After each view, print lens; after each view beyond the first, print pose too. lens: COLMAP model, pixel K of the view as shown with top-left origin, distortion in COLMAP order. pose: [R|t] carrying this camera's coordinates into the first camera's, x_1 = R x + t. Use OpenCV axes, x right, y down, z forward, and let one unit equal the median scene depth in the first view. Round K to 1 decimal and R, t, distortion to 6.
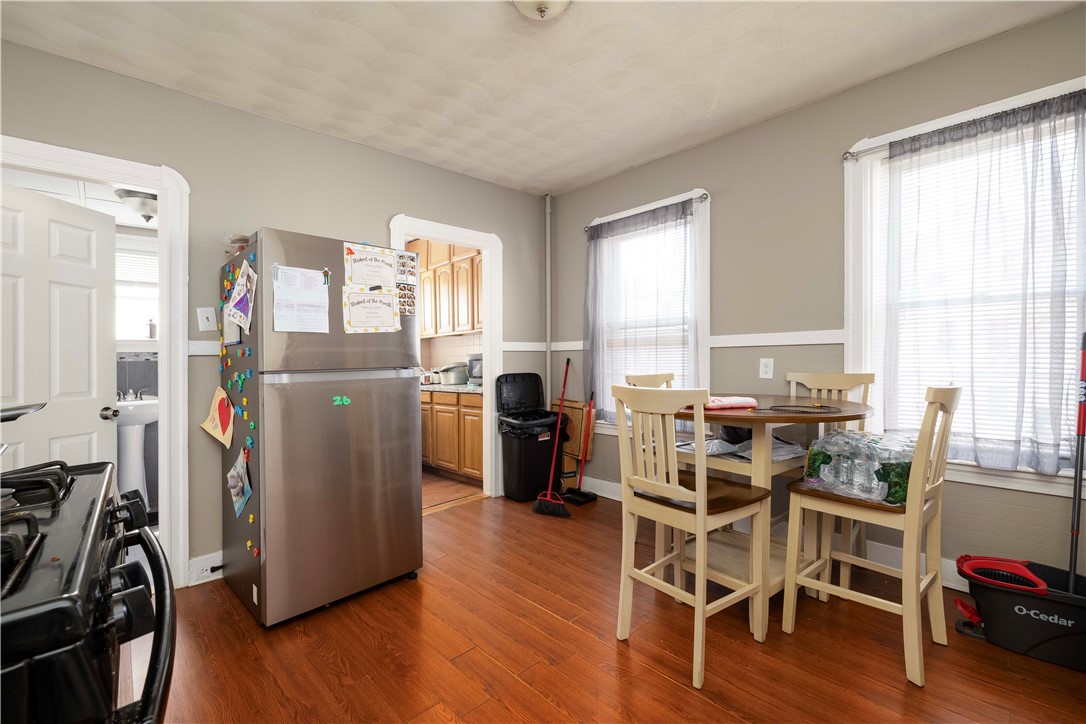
lens RADIAL K [[477.0, 0, 539.9], [0, 477.0, 355.6], [0, 0, 1]] dist [-0.001744, -0.000246]
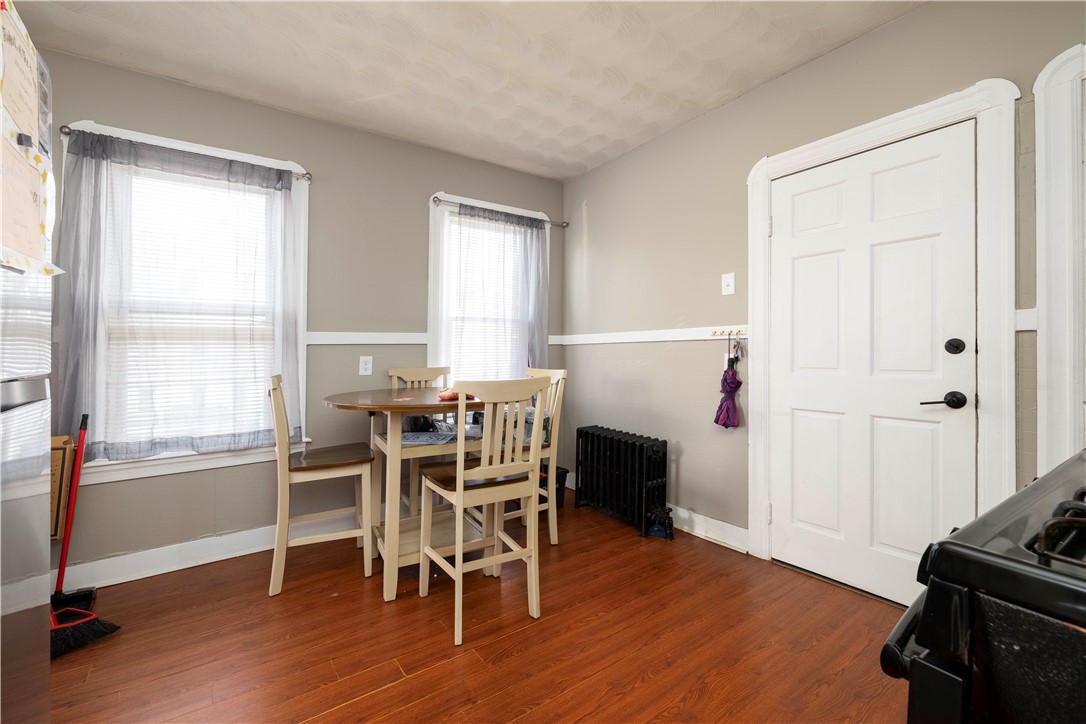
lens RADIAL K [[463.5, 0, 542.2], [0, 463.5, 361.8], [0, 0, 1]] dist [0.000910, 0.000054]
pose [[0.120501, -0.008764, 0.992674, -0.538065], [0.007664, 0.999939, 0.007898, 0.014536], [-0.992684, 0.006656, 0.120561, 0.523264]]
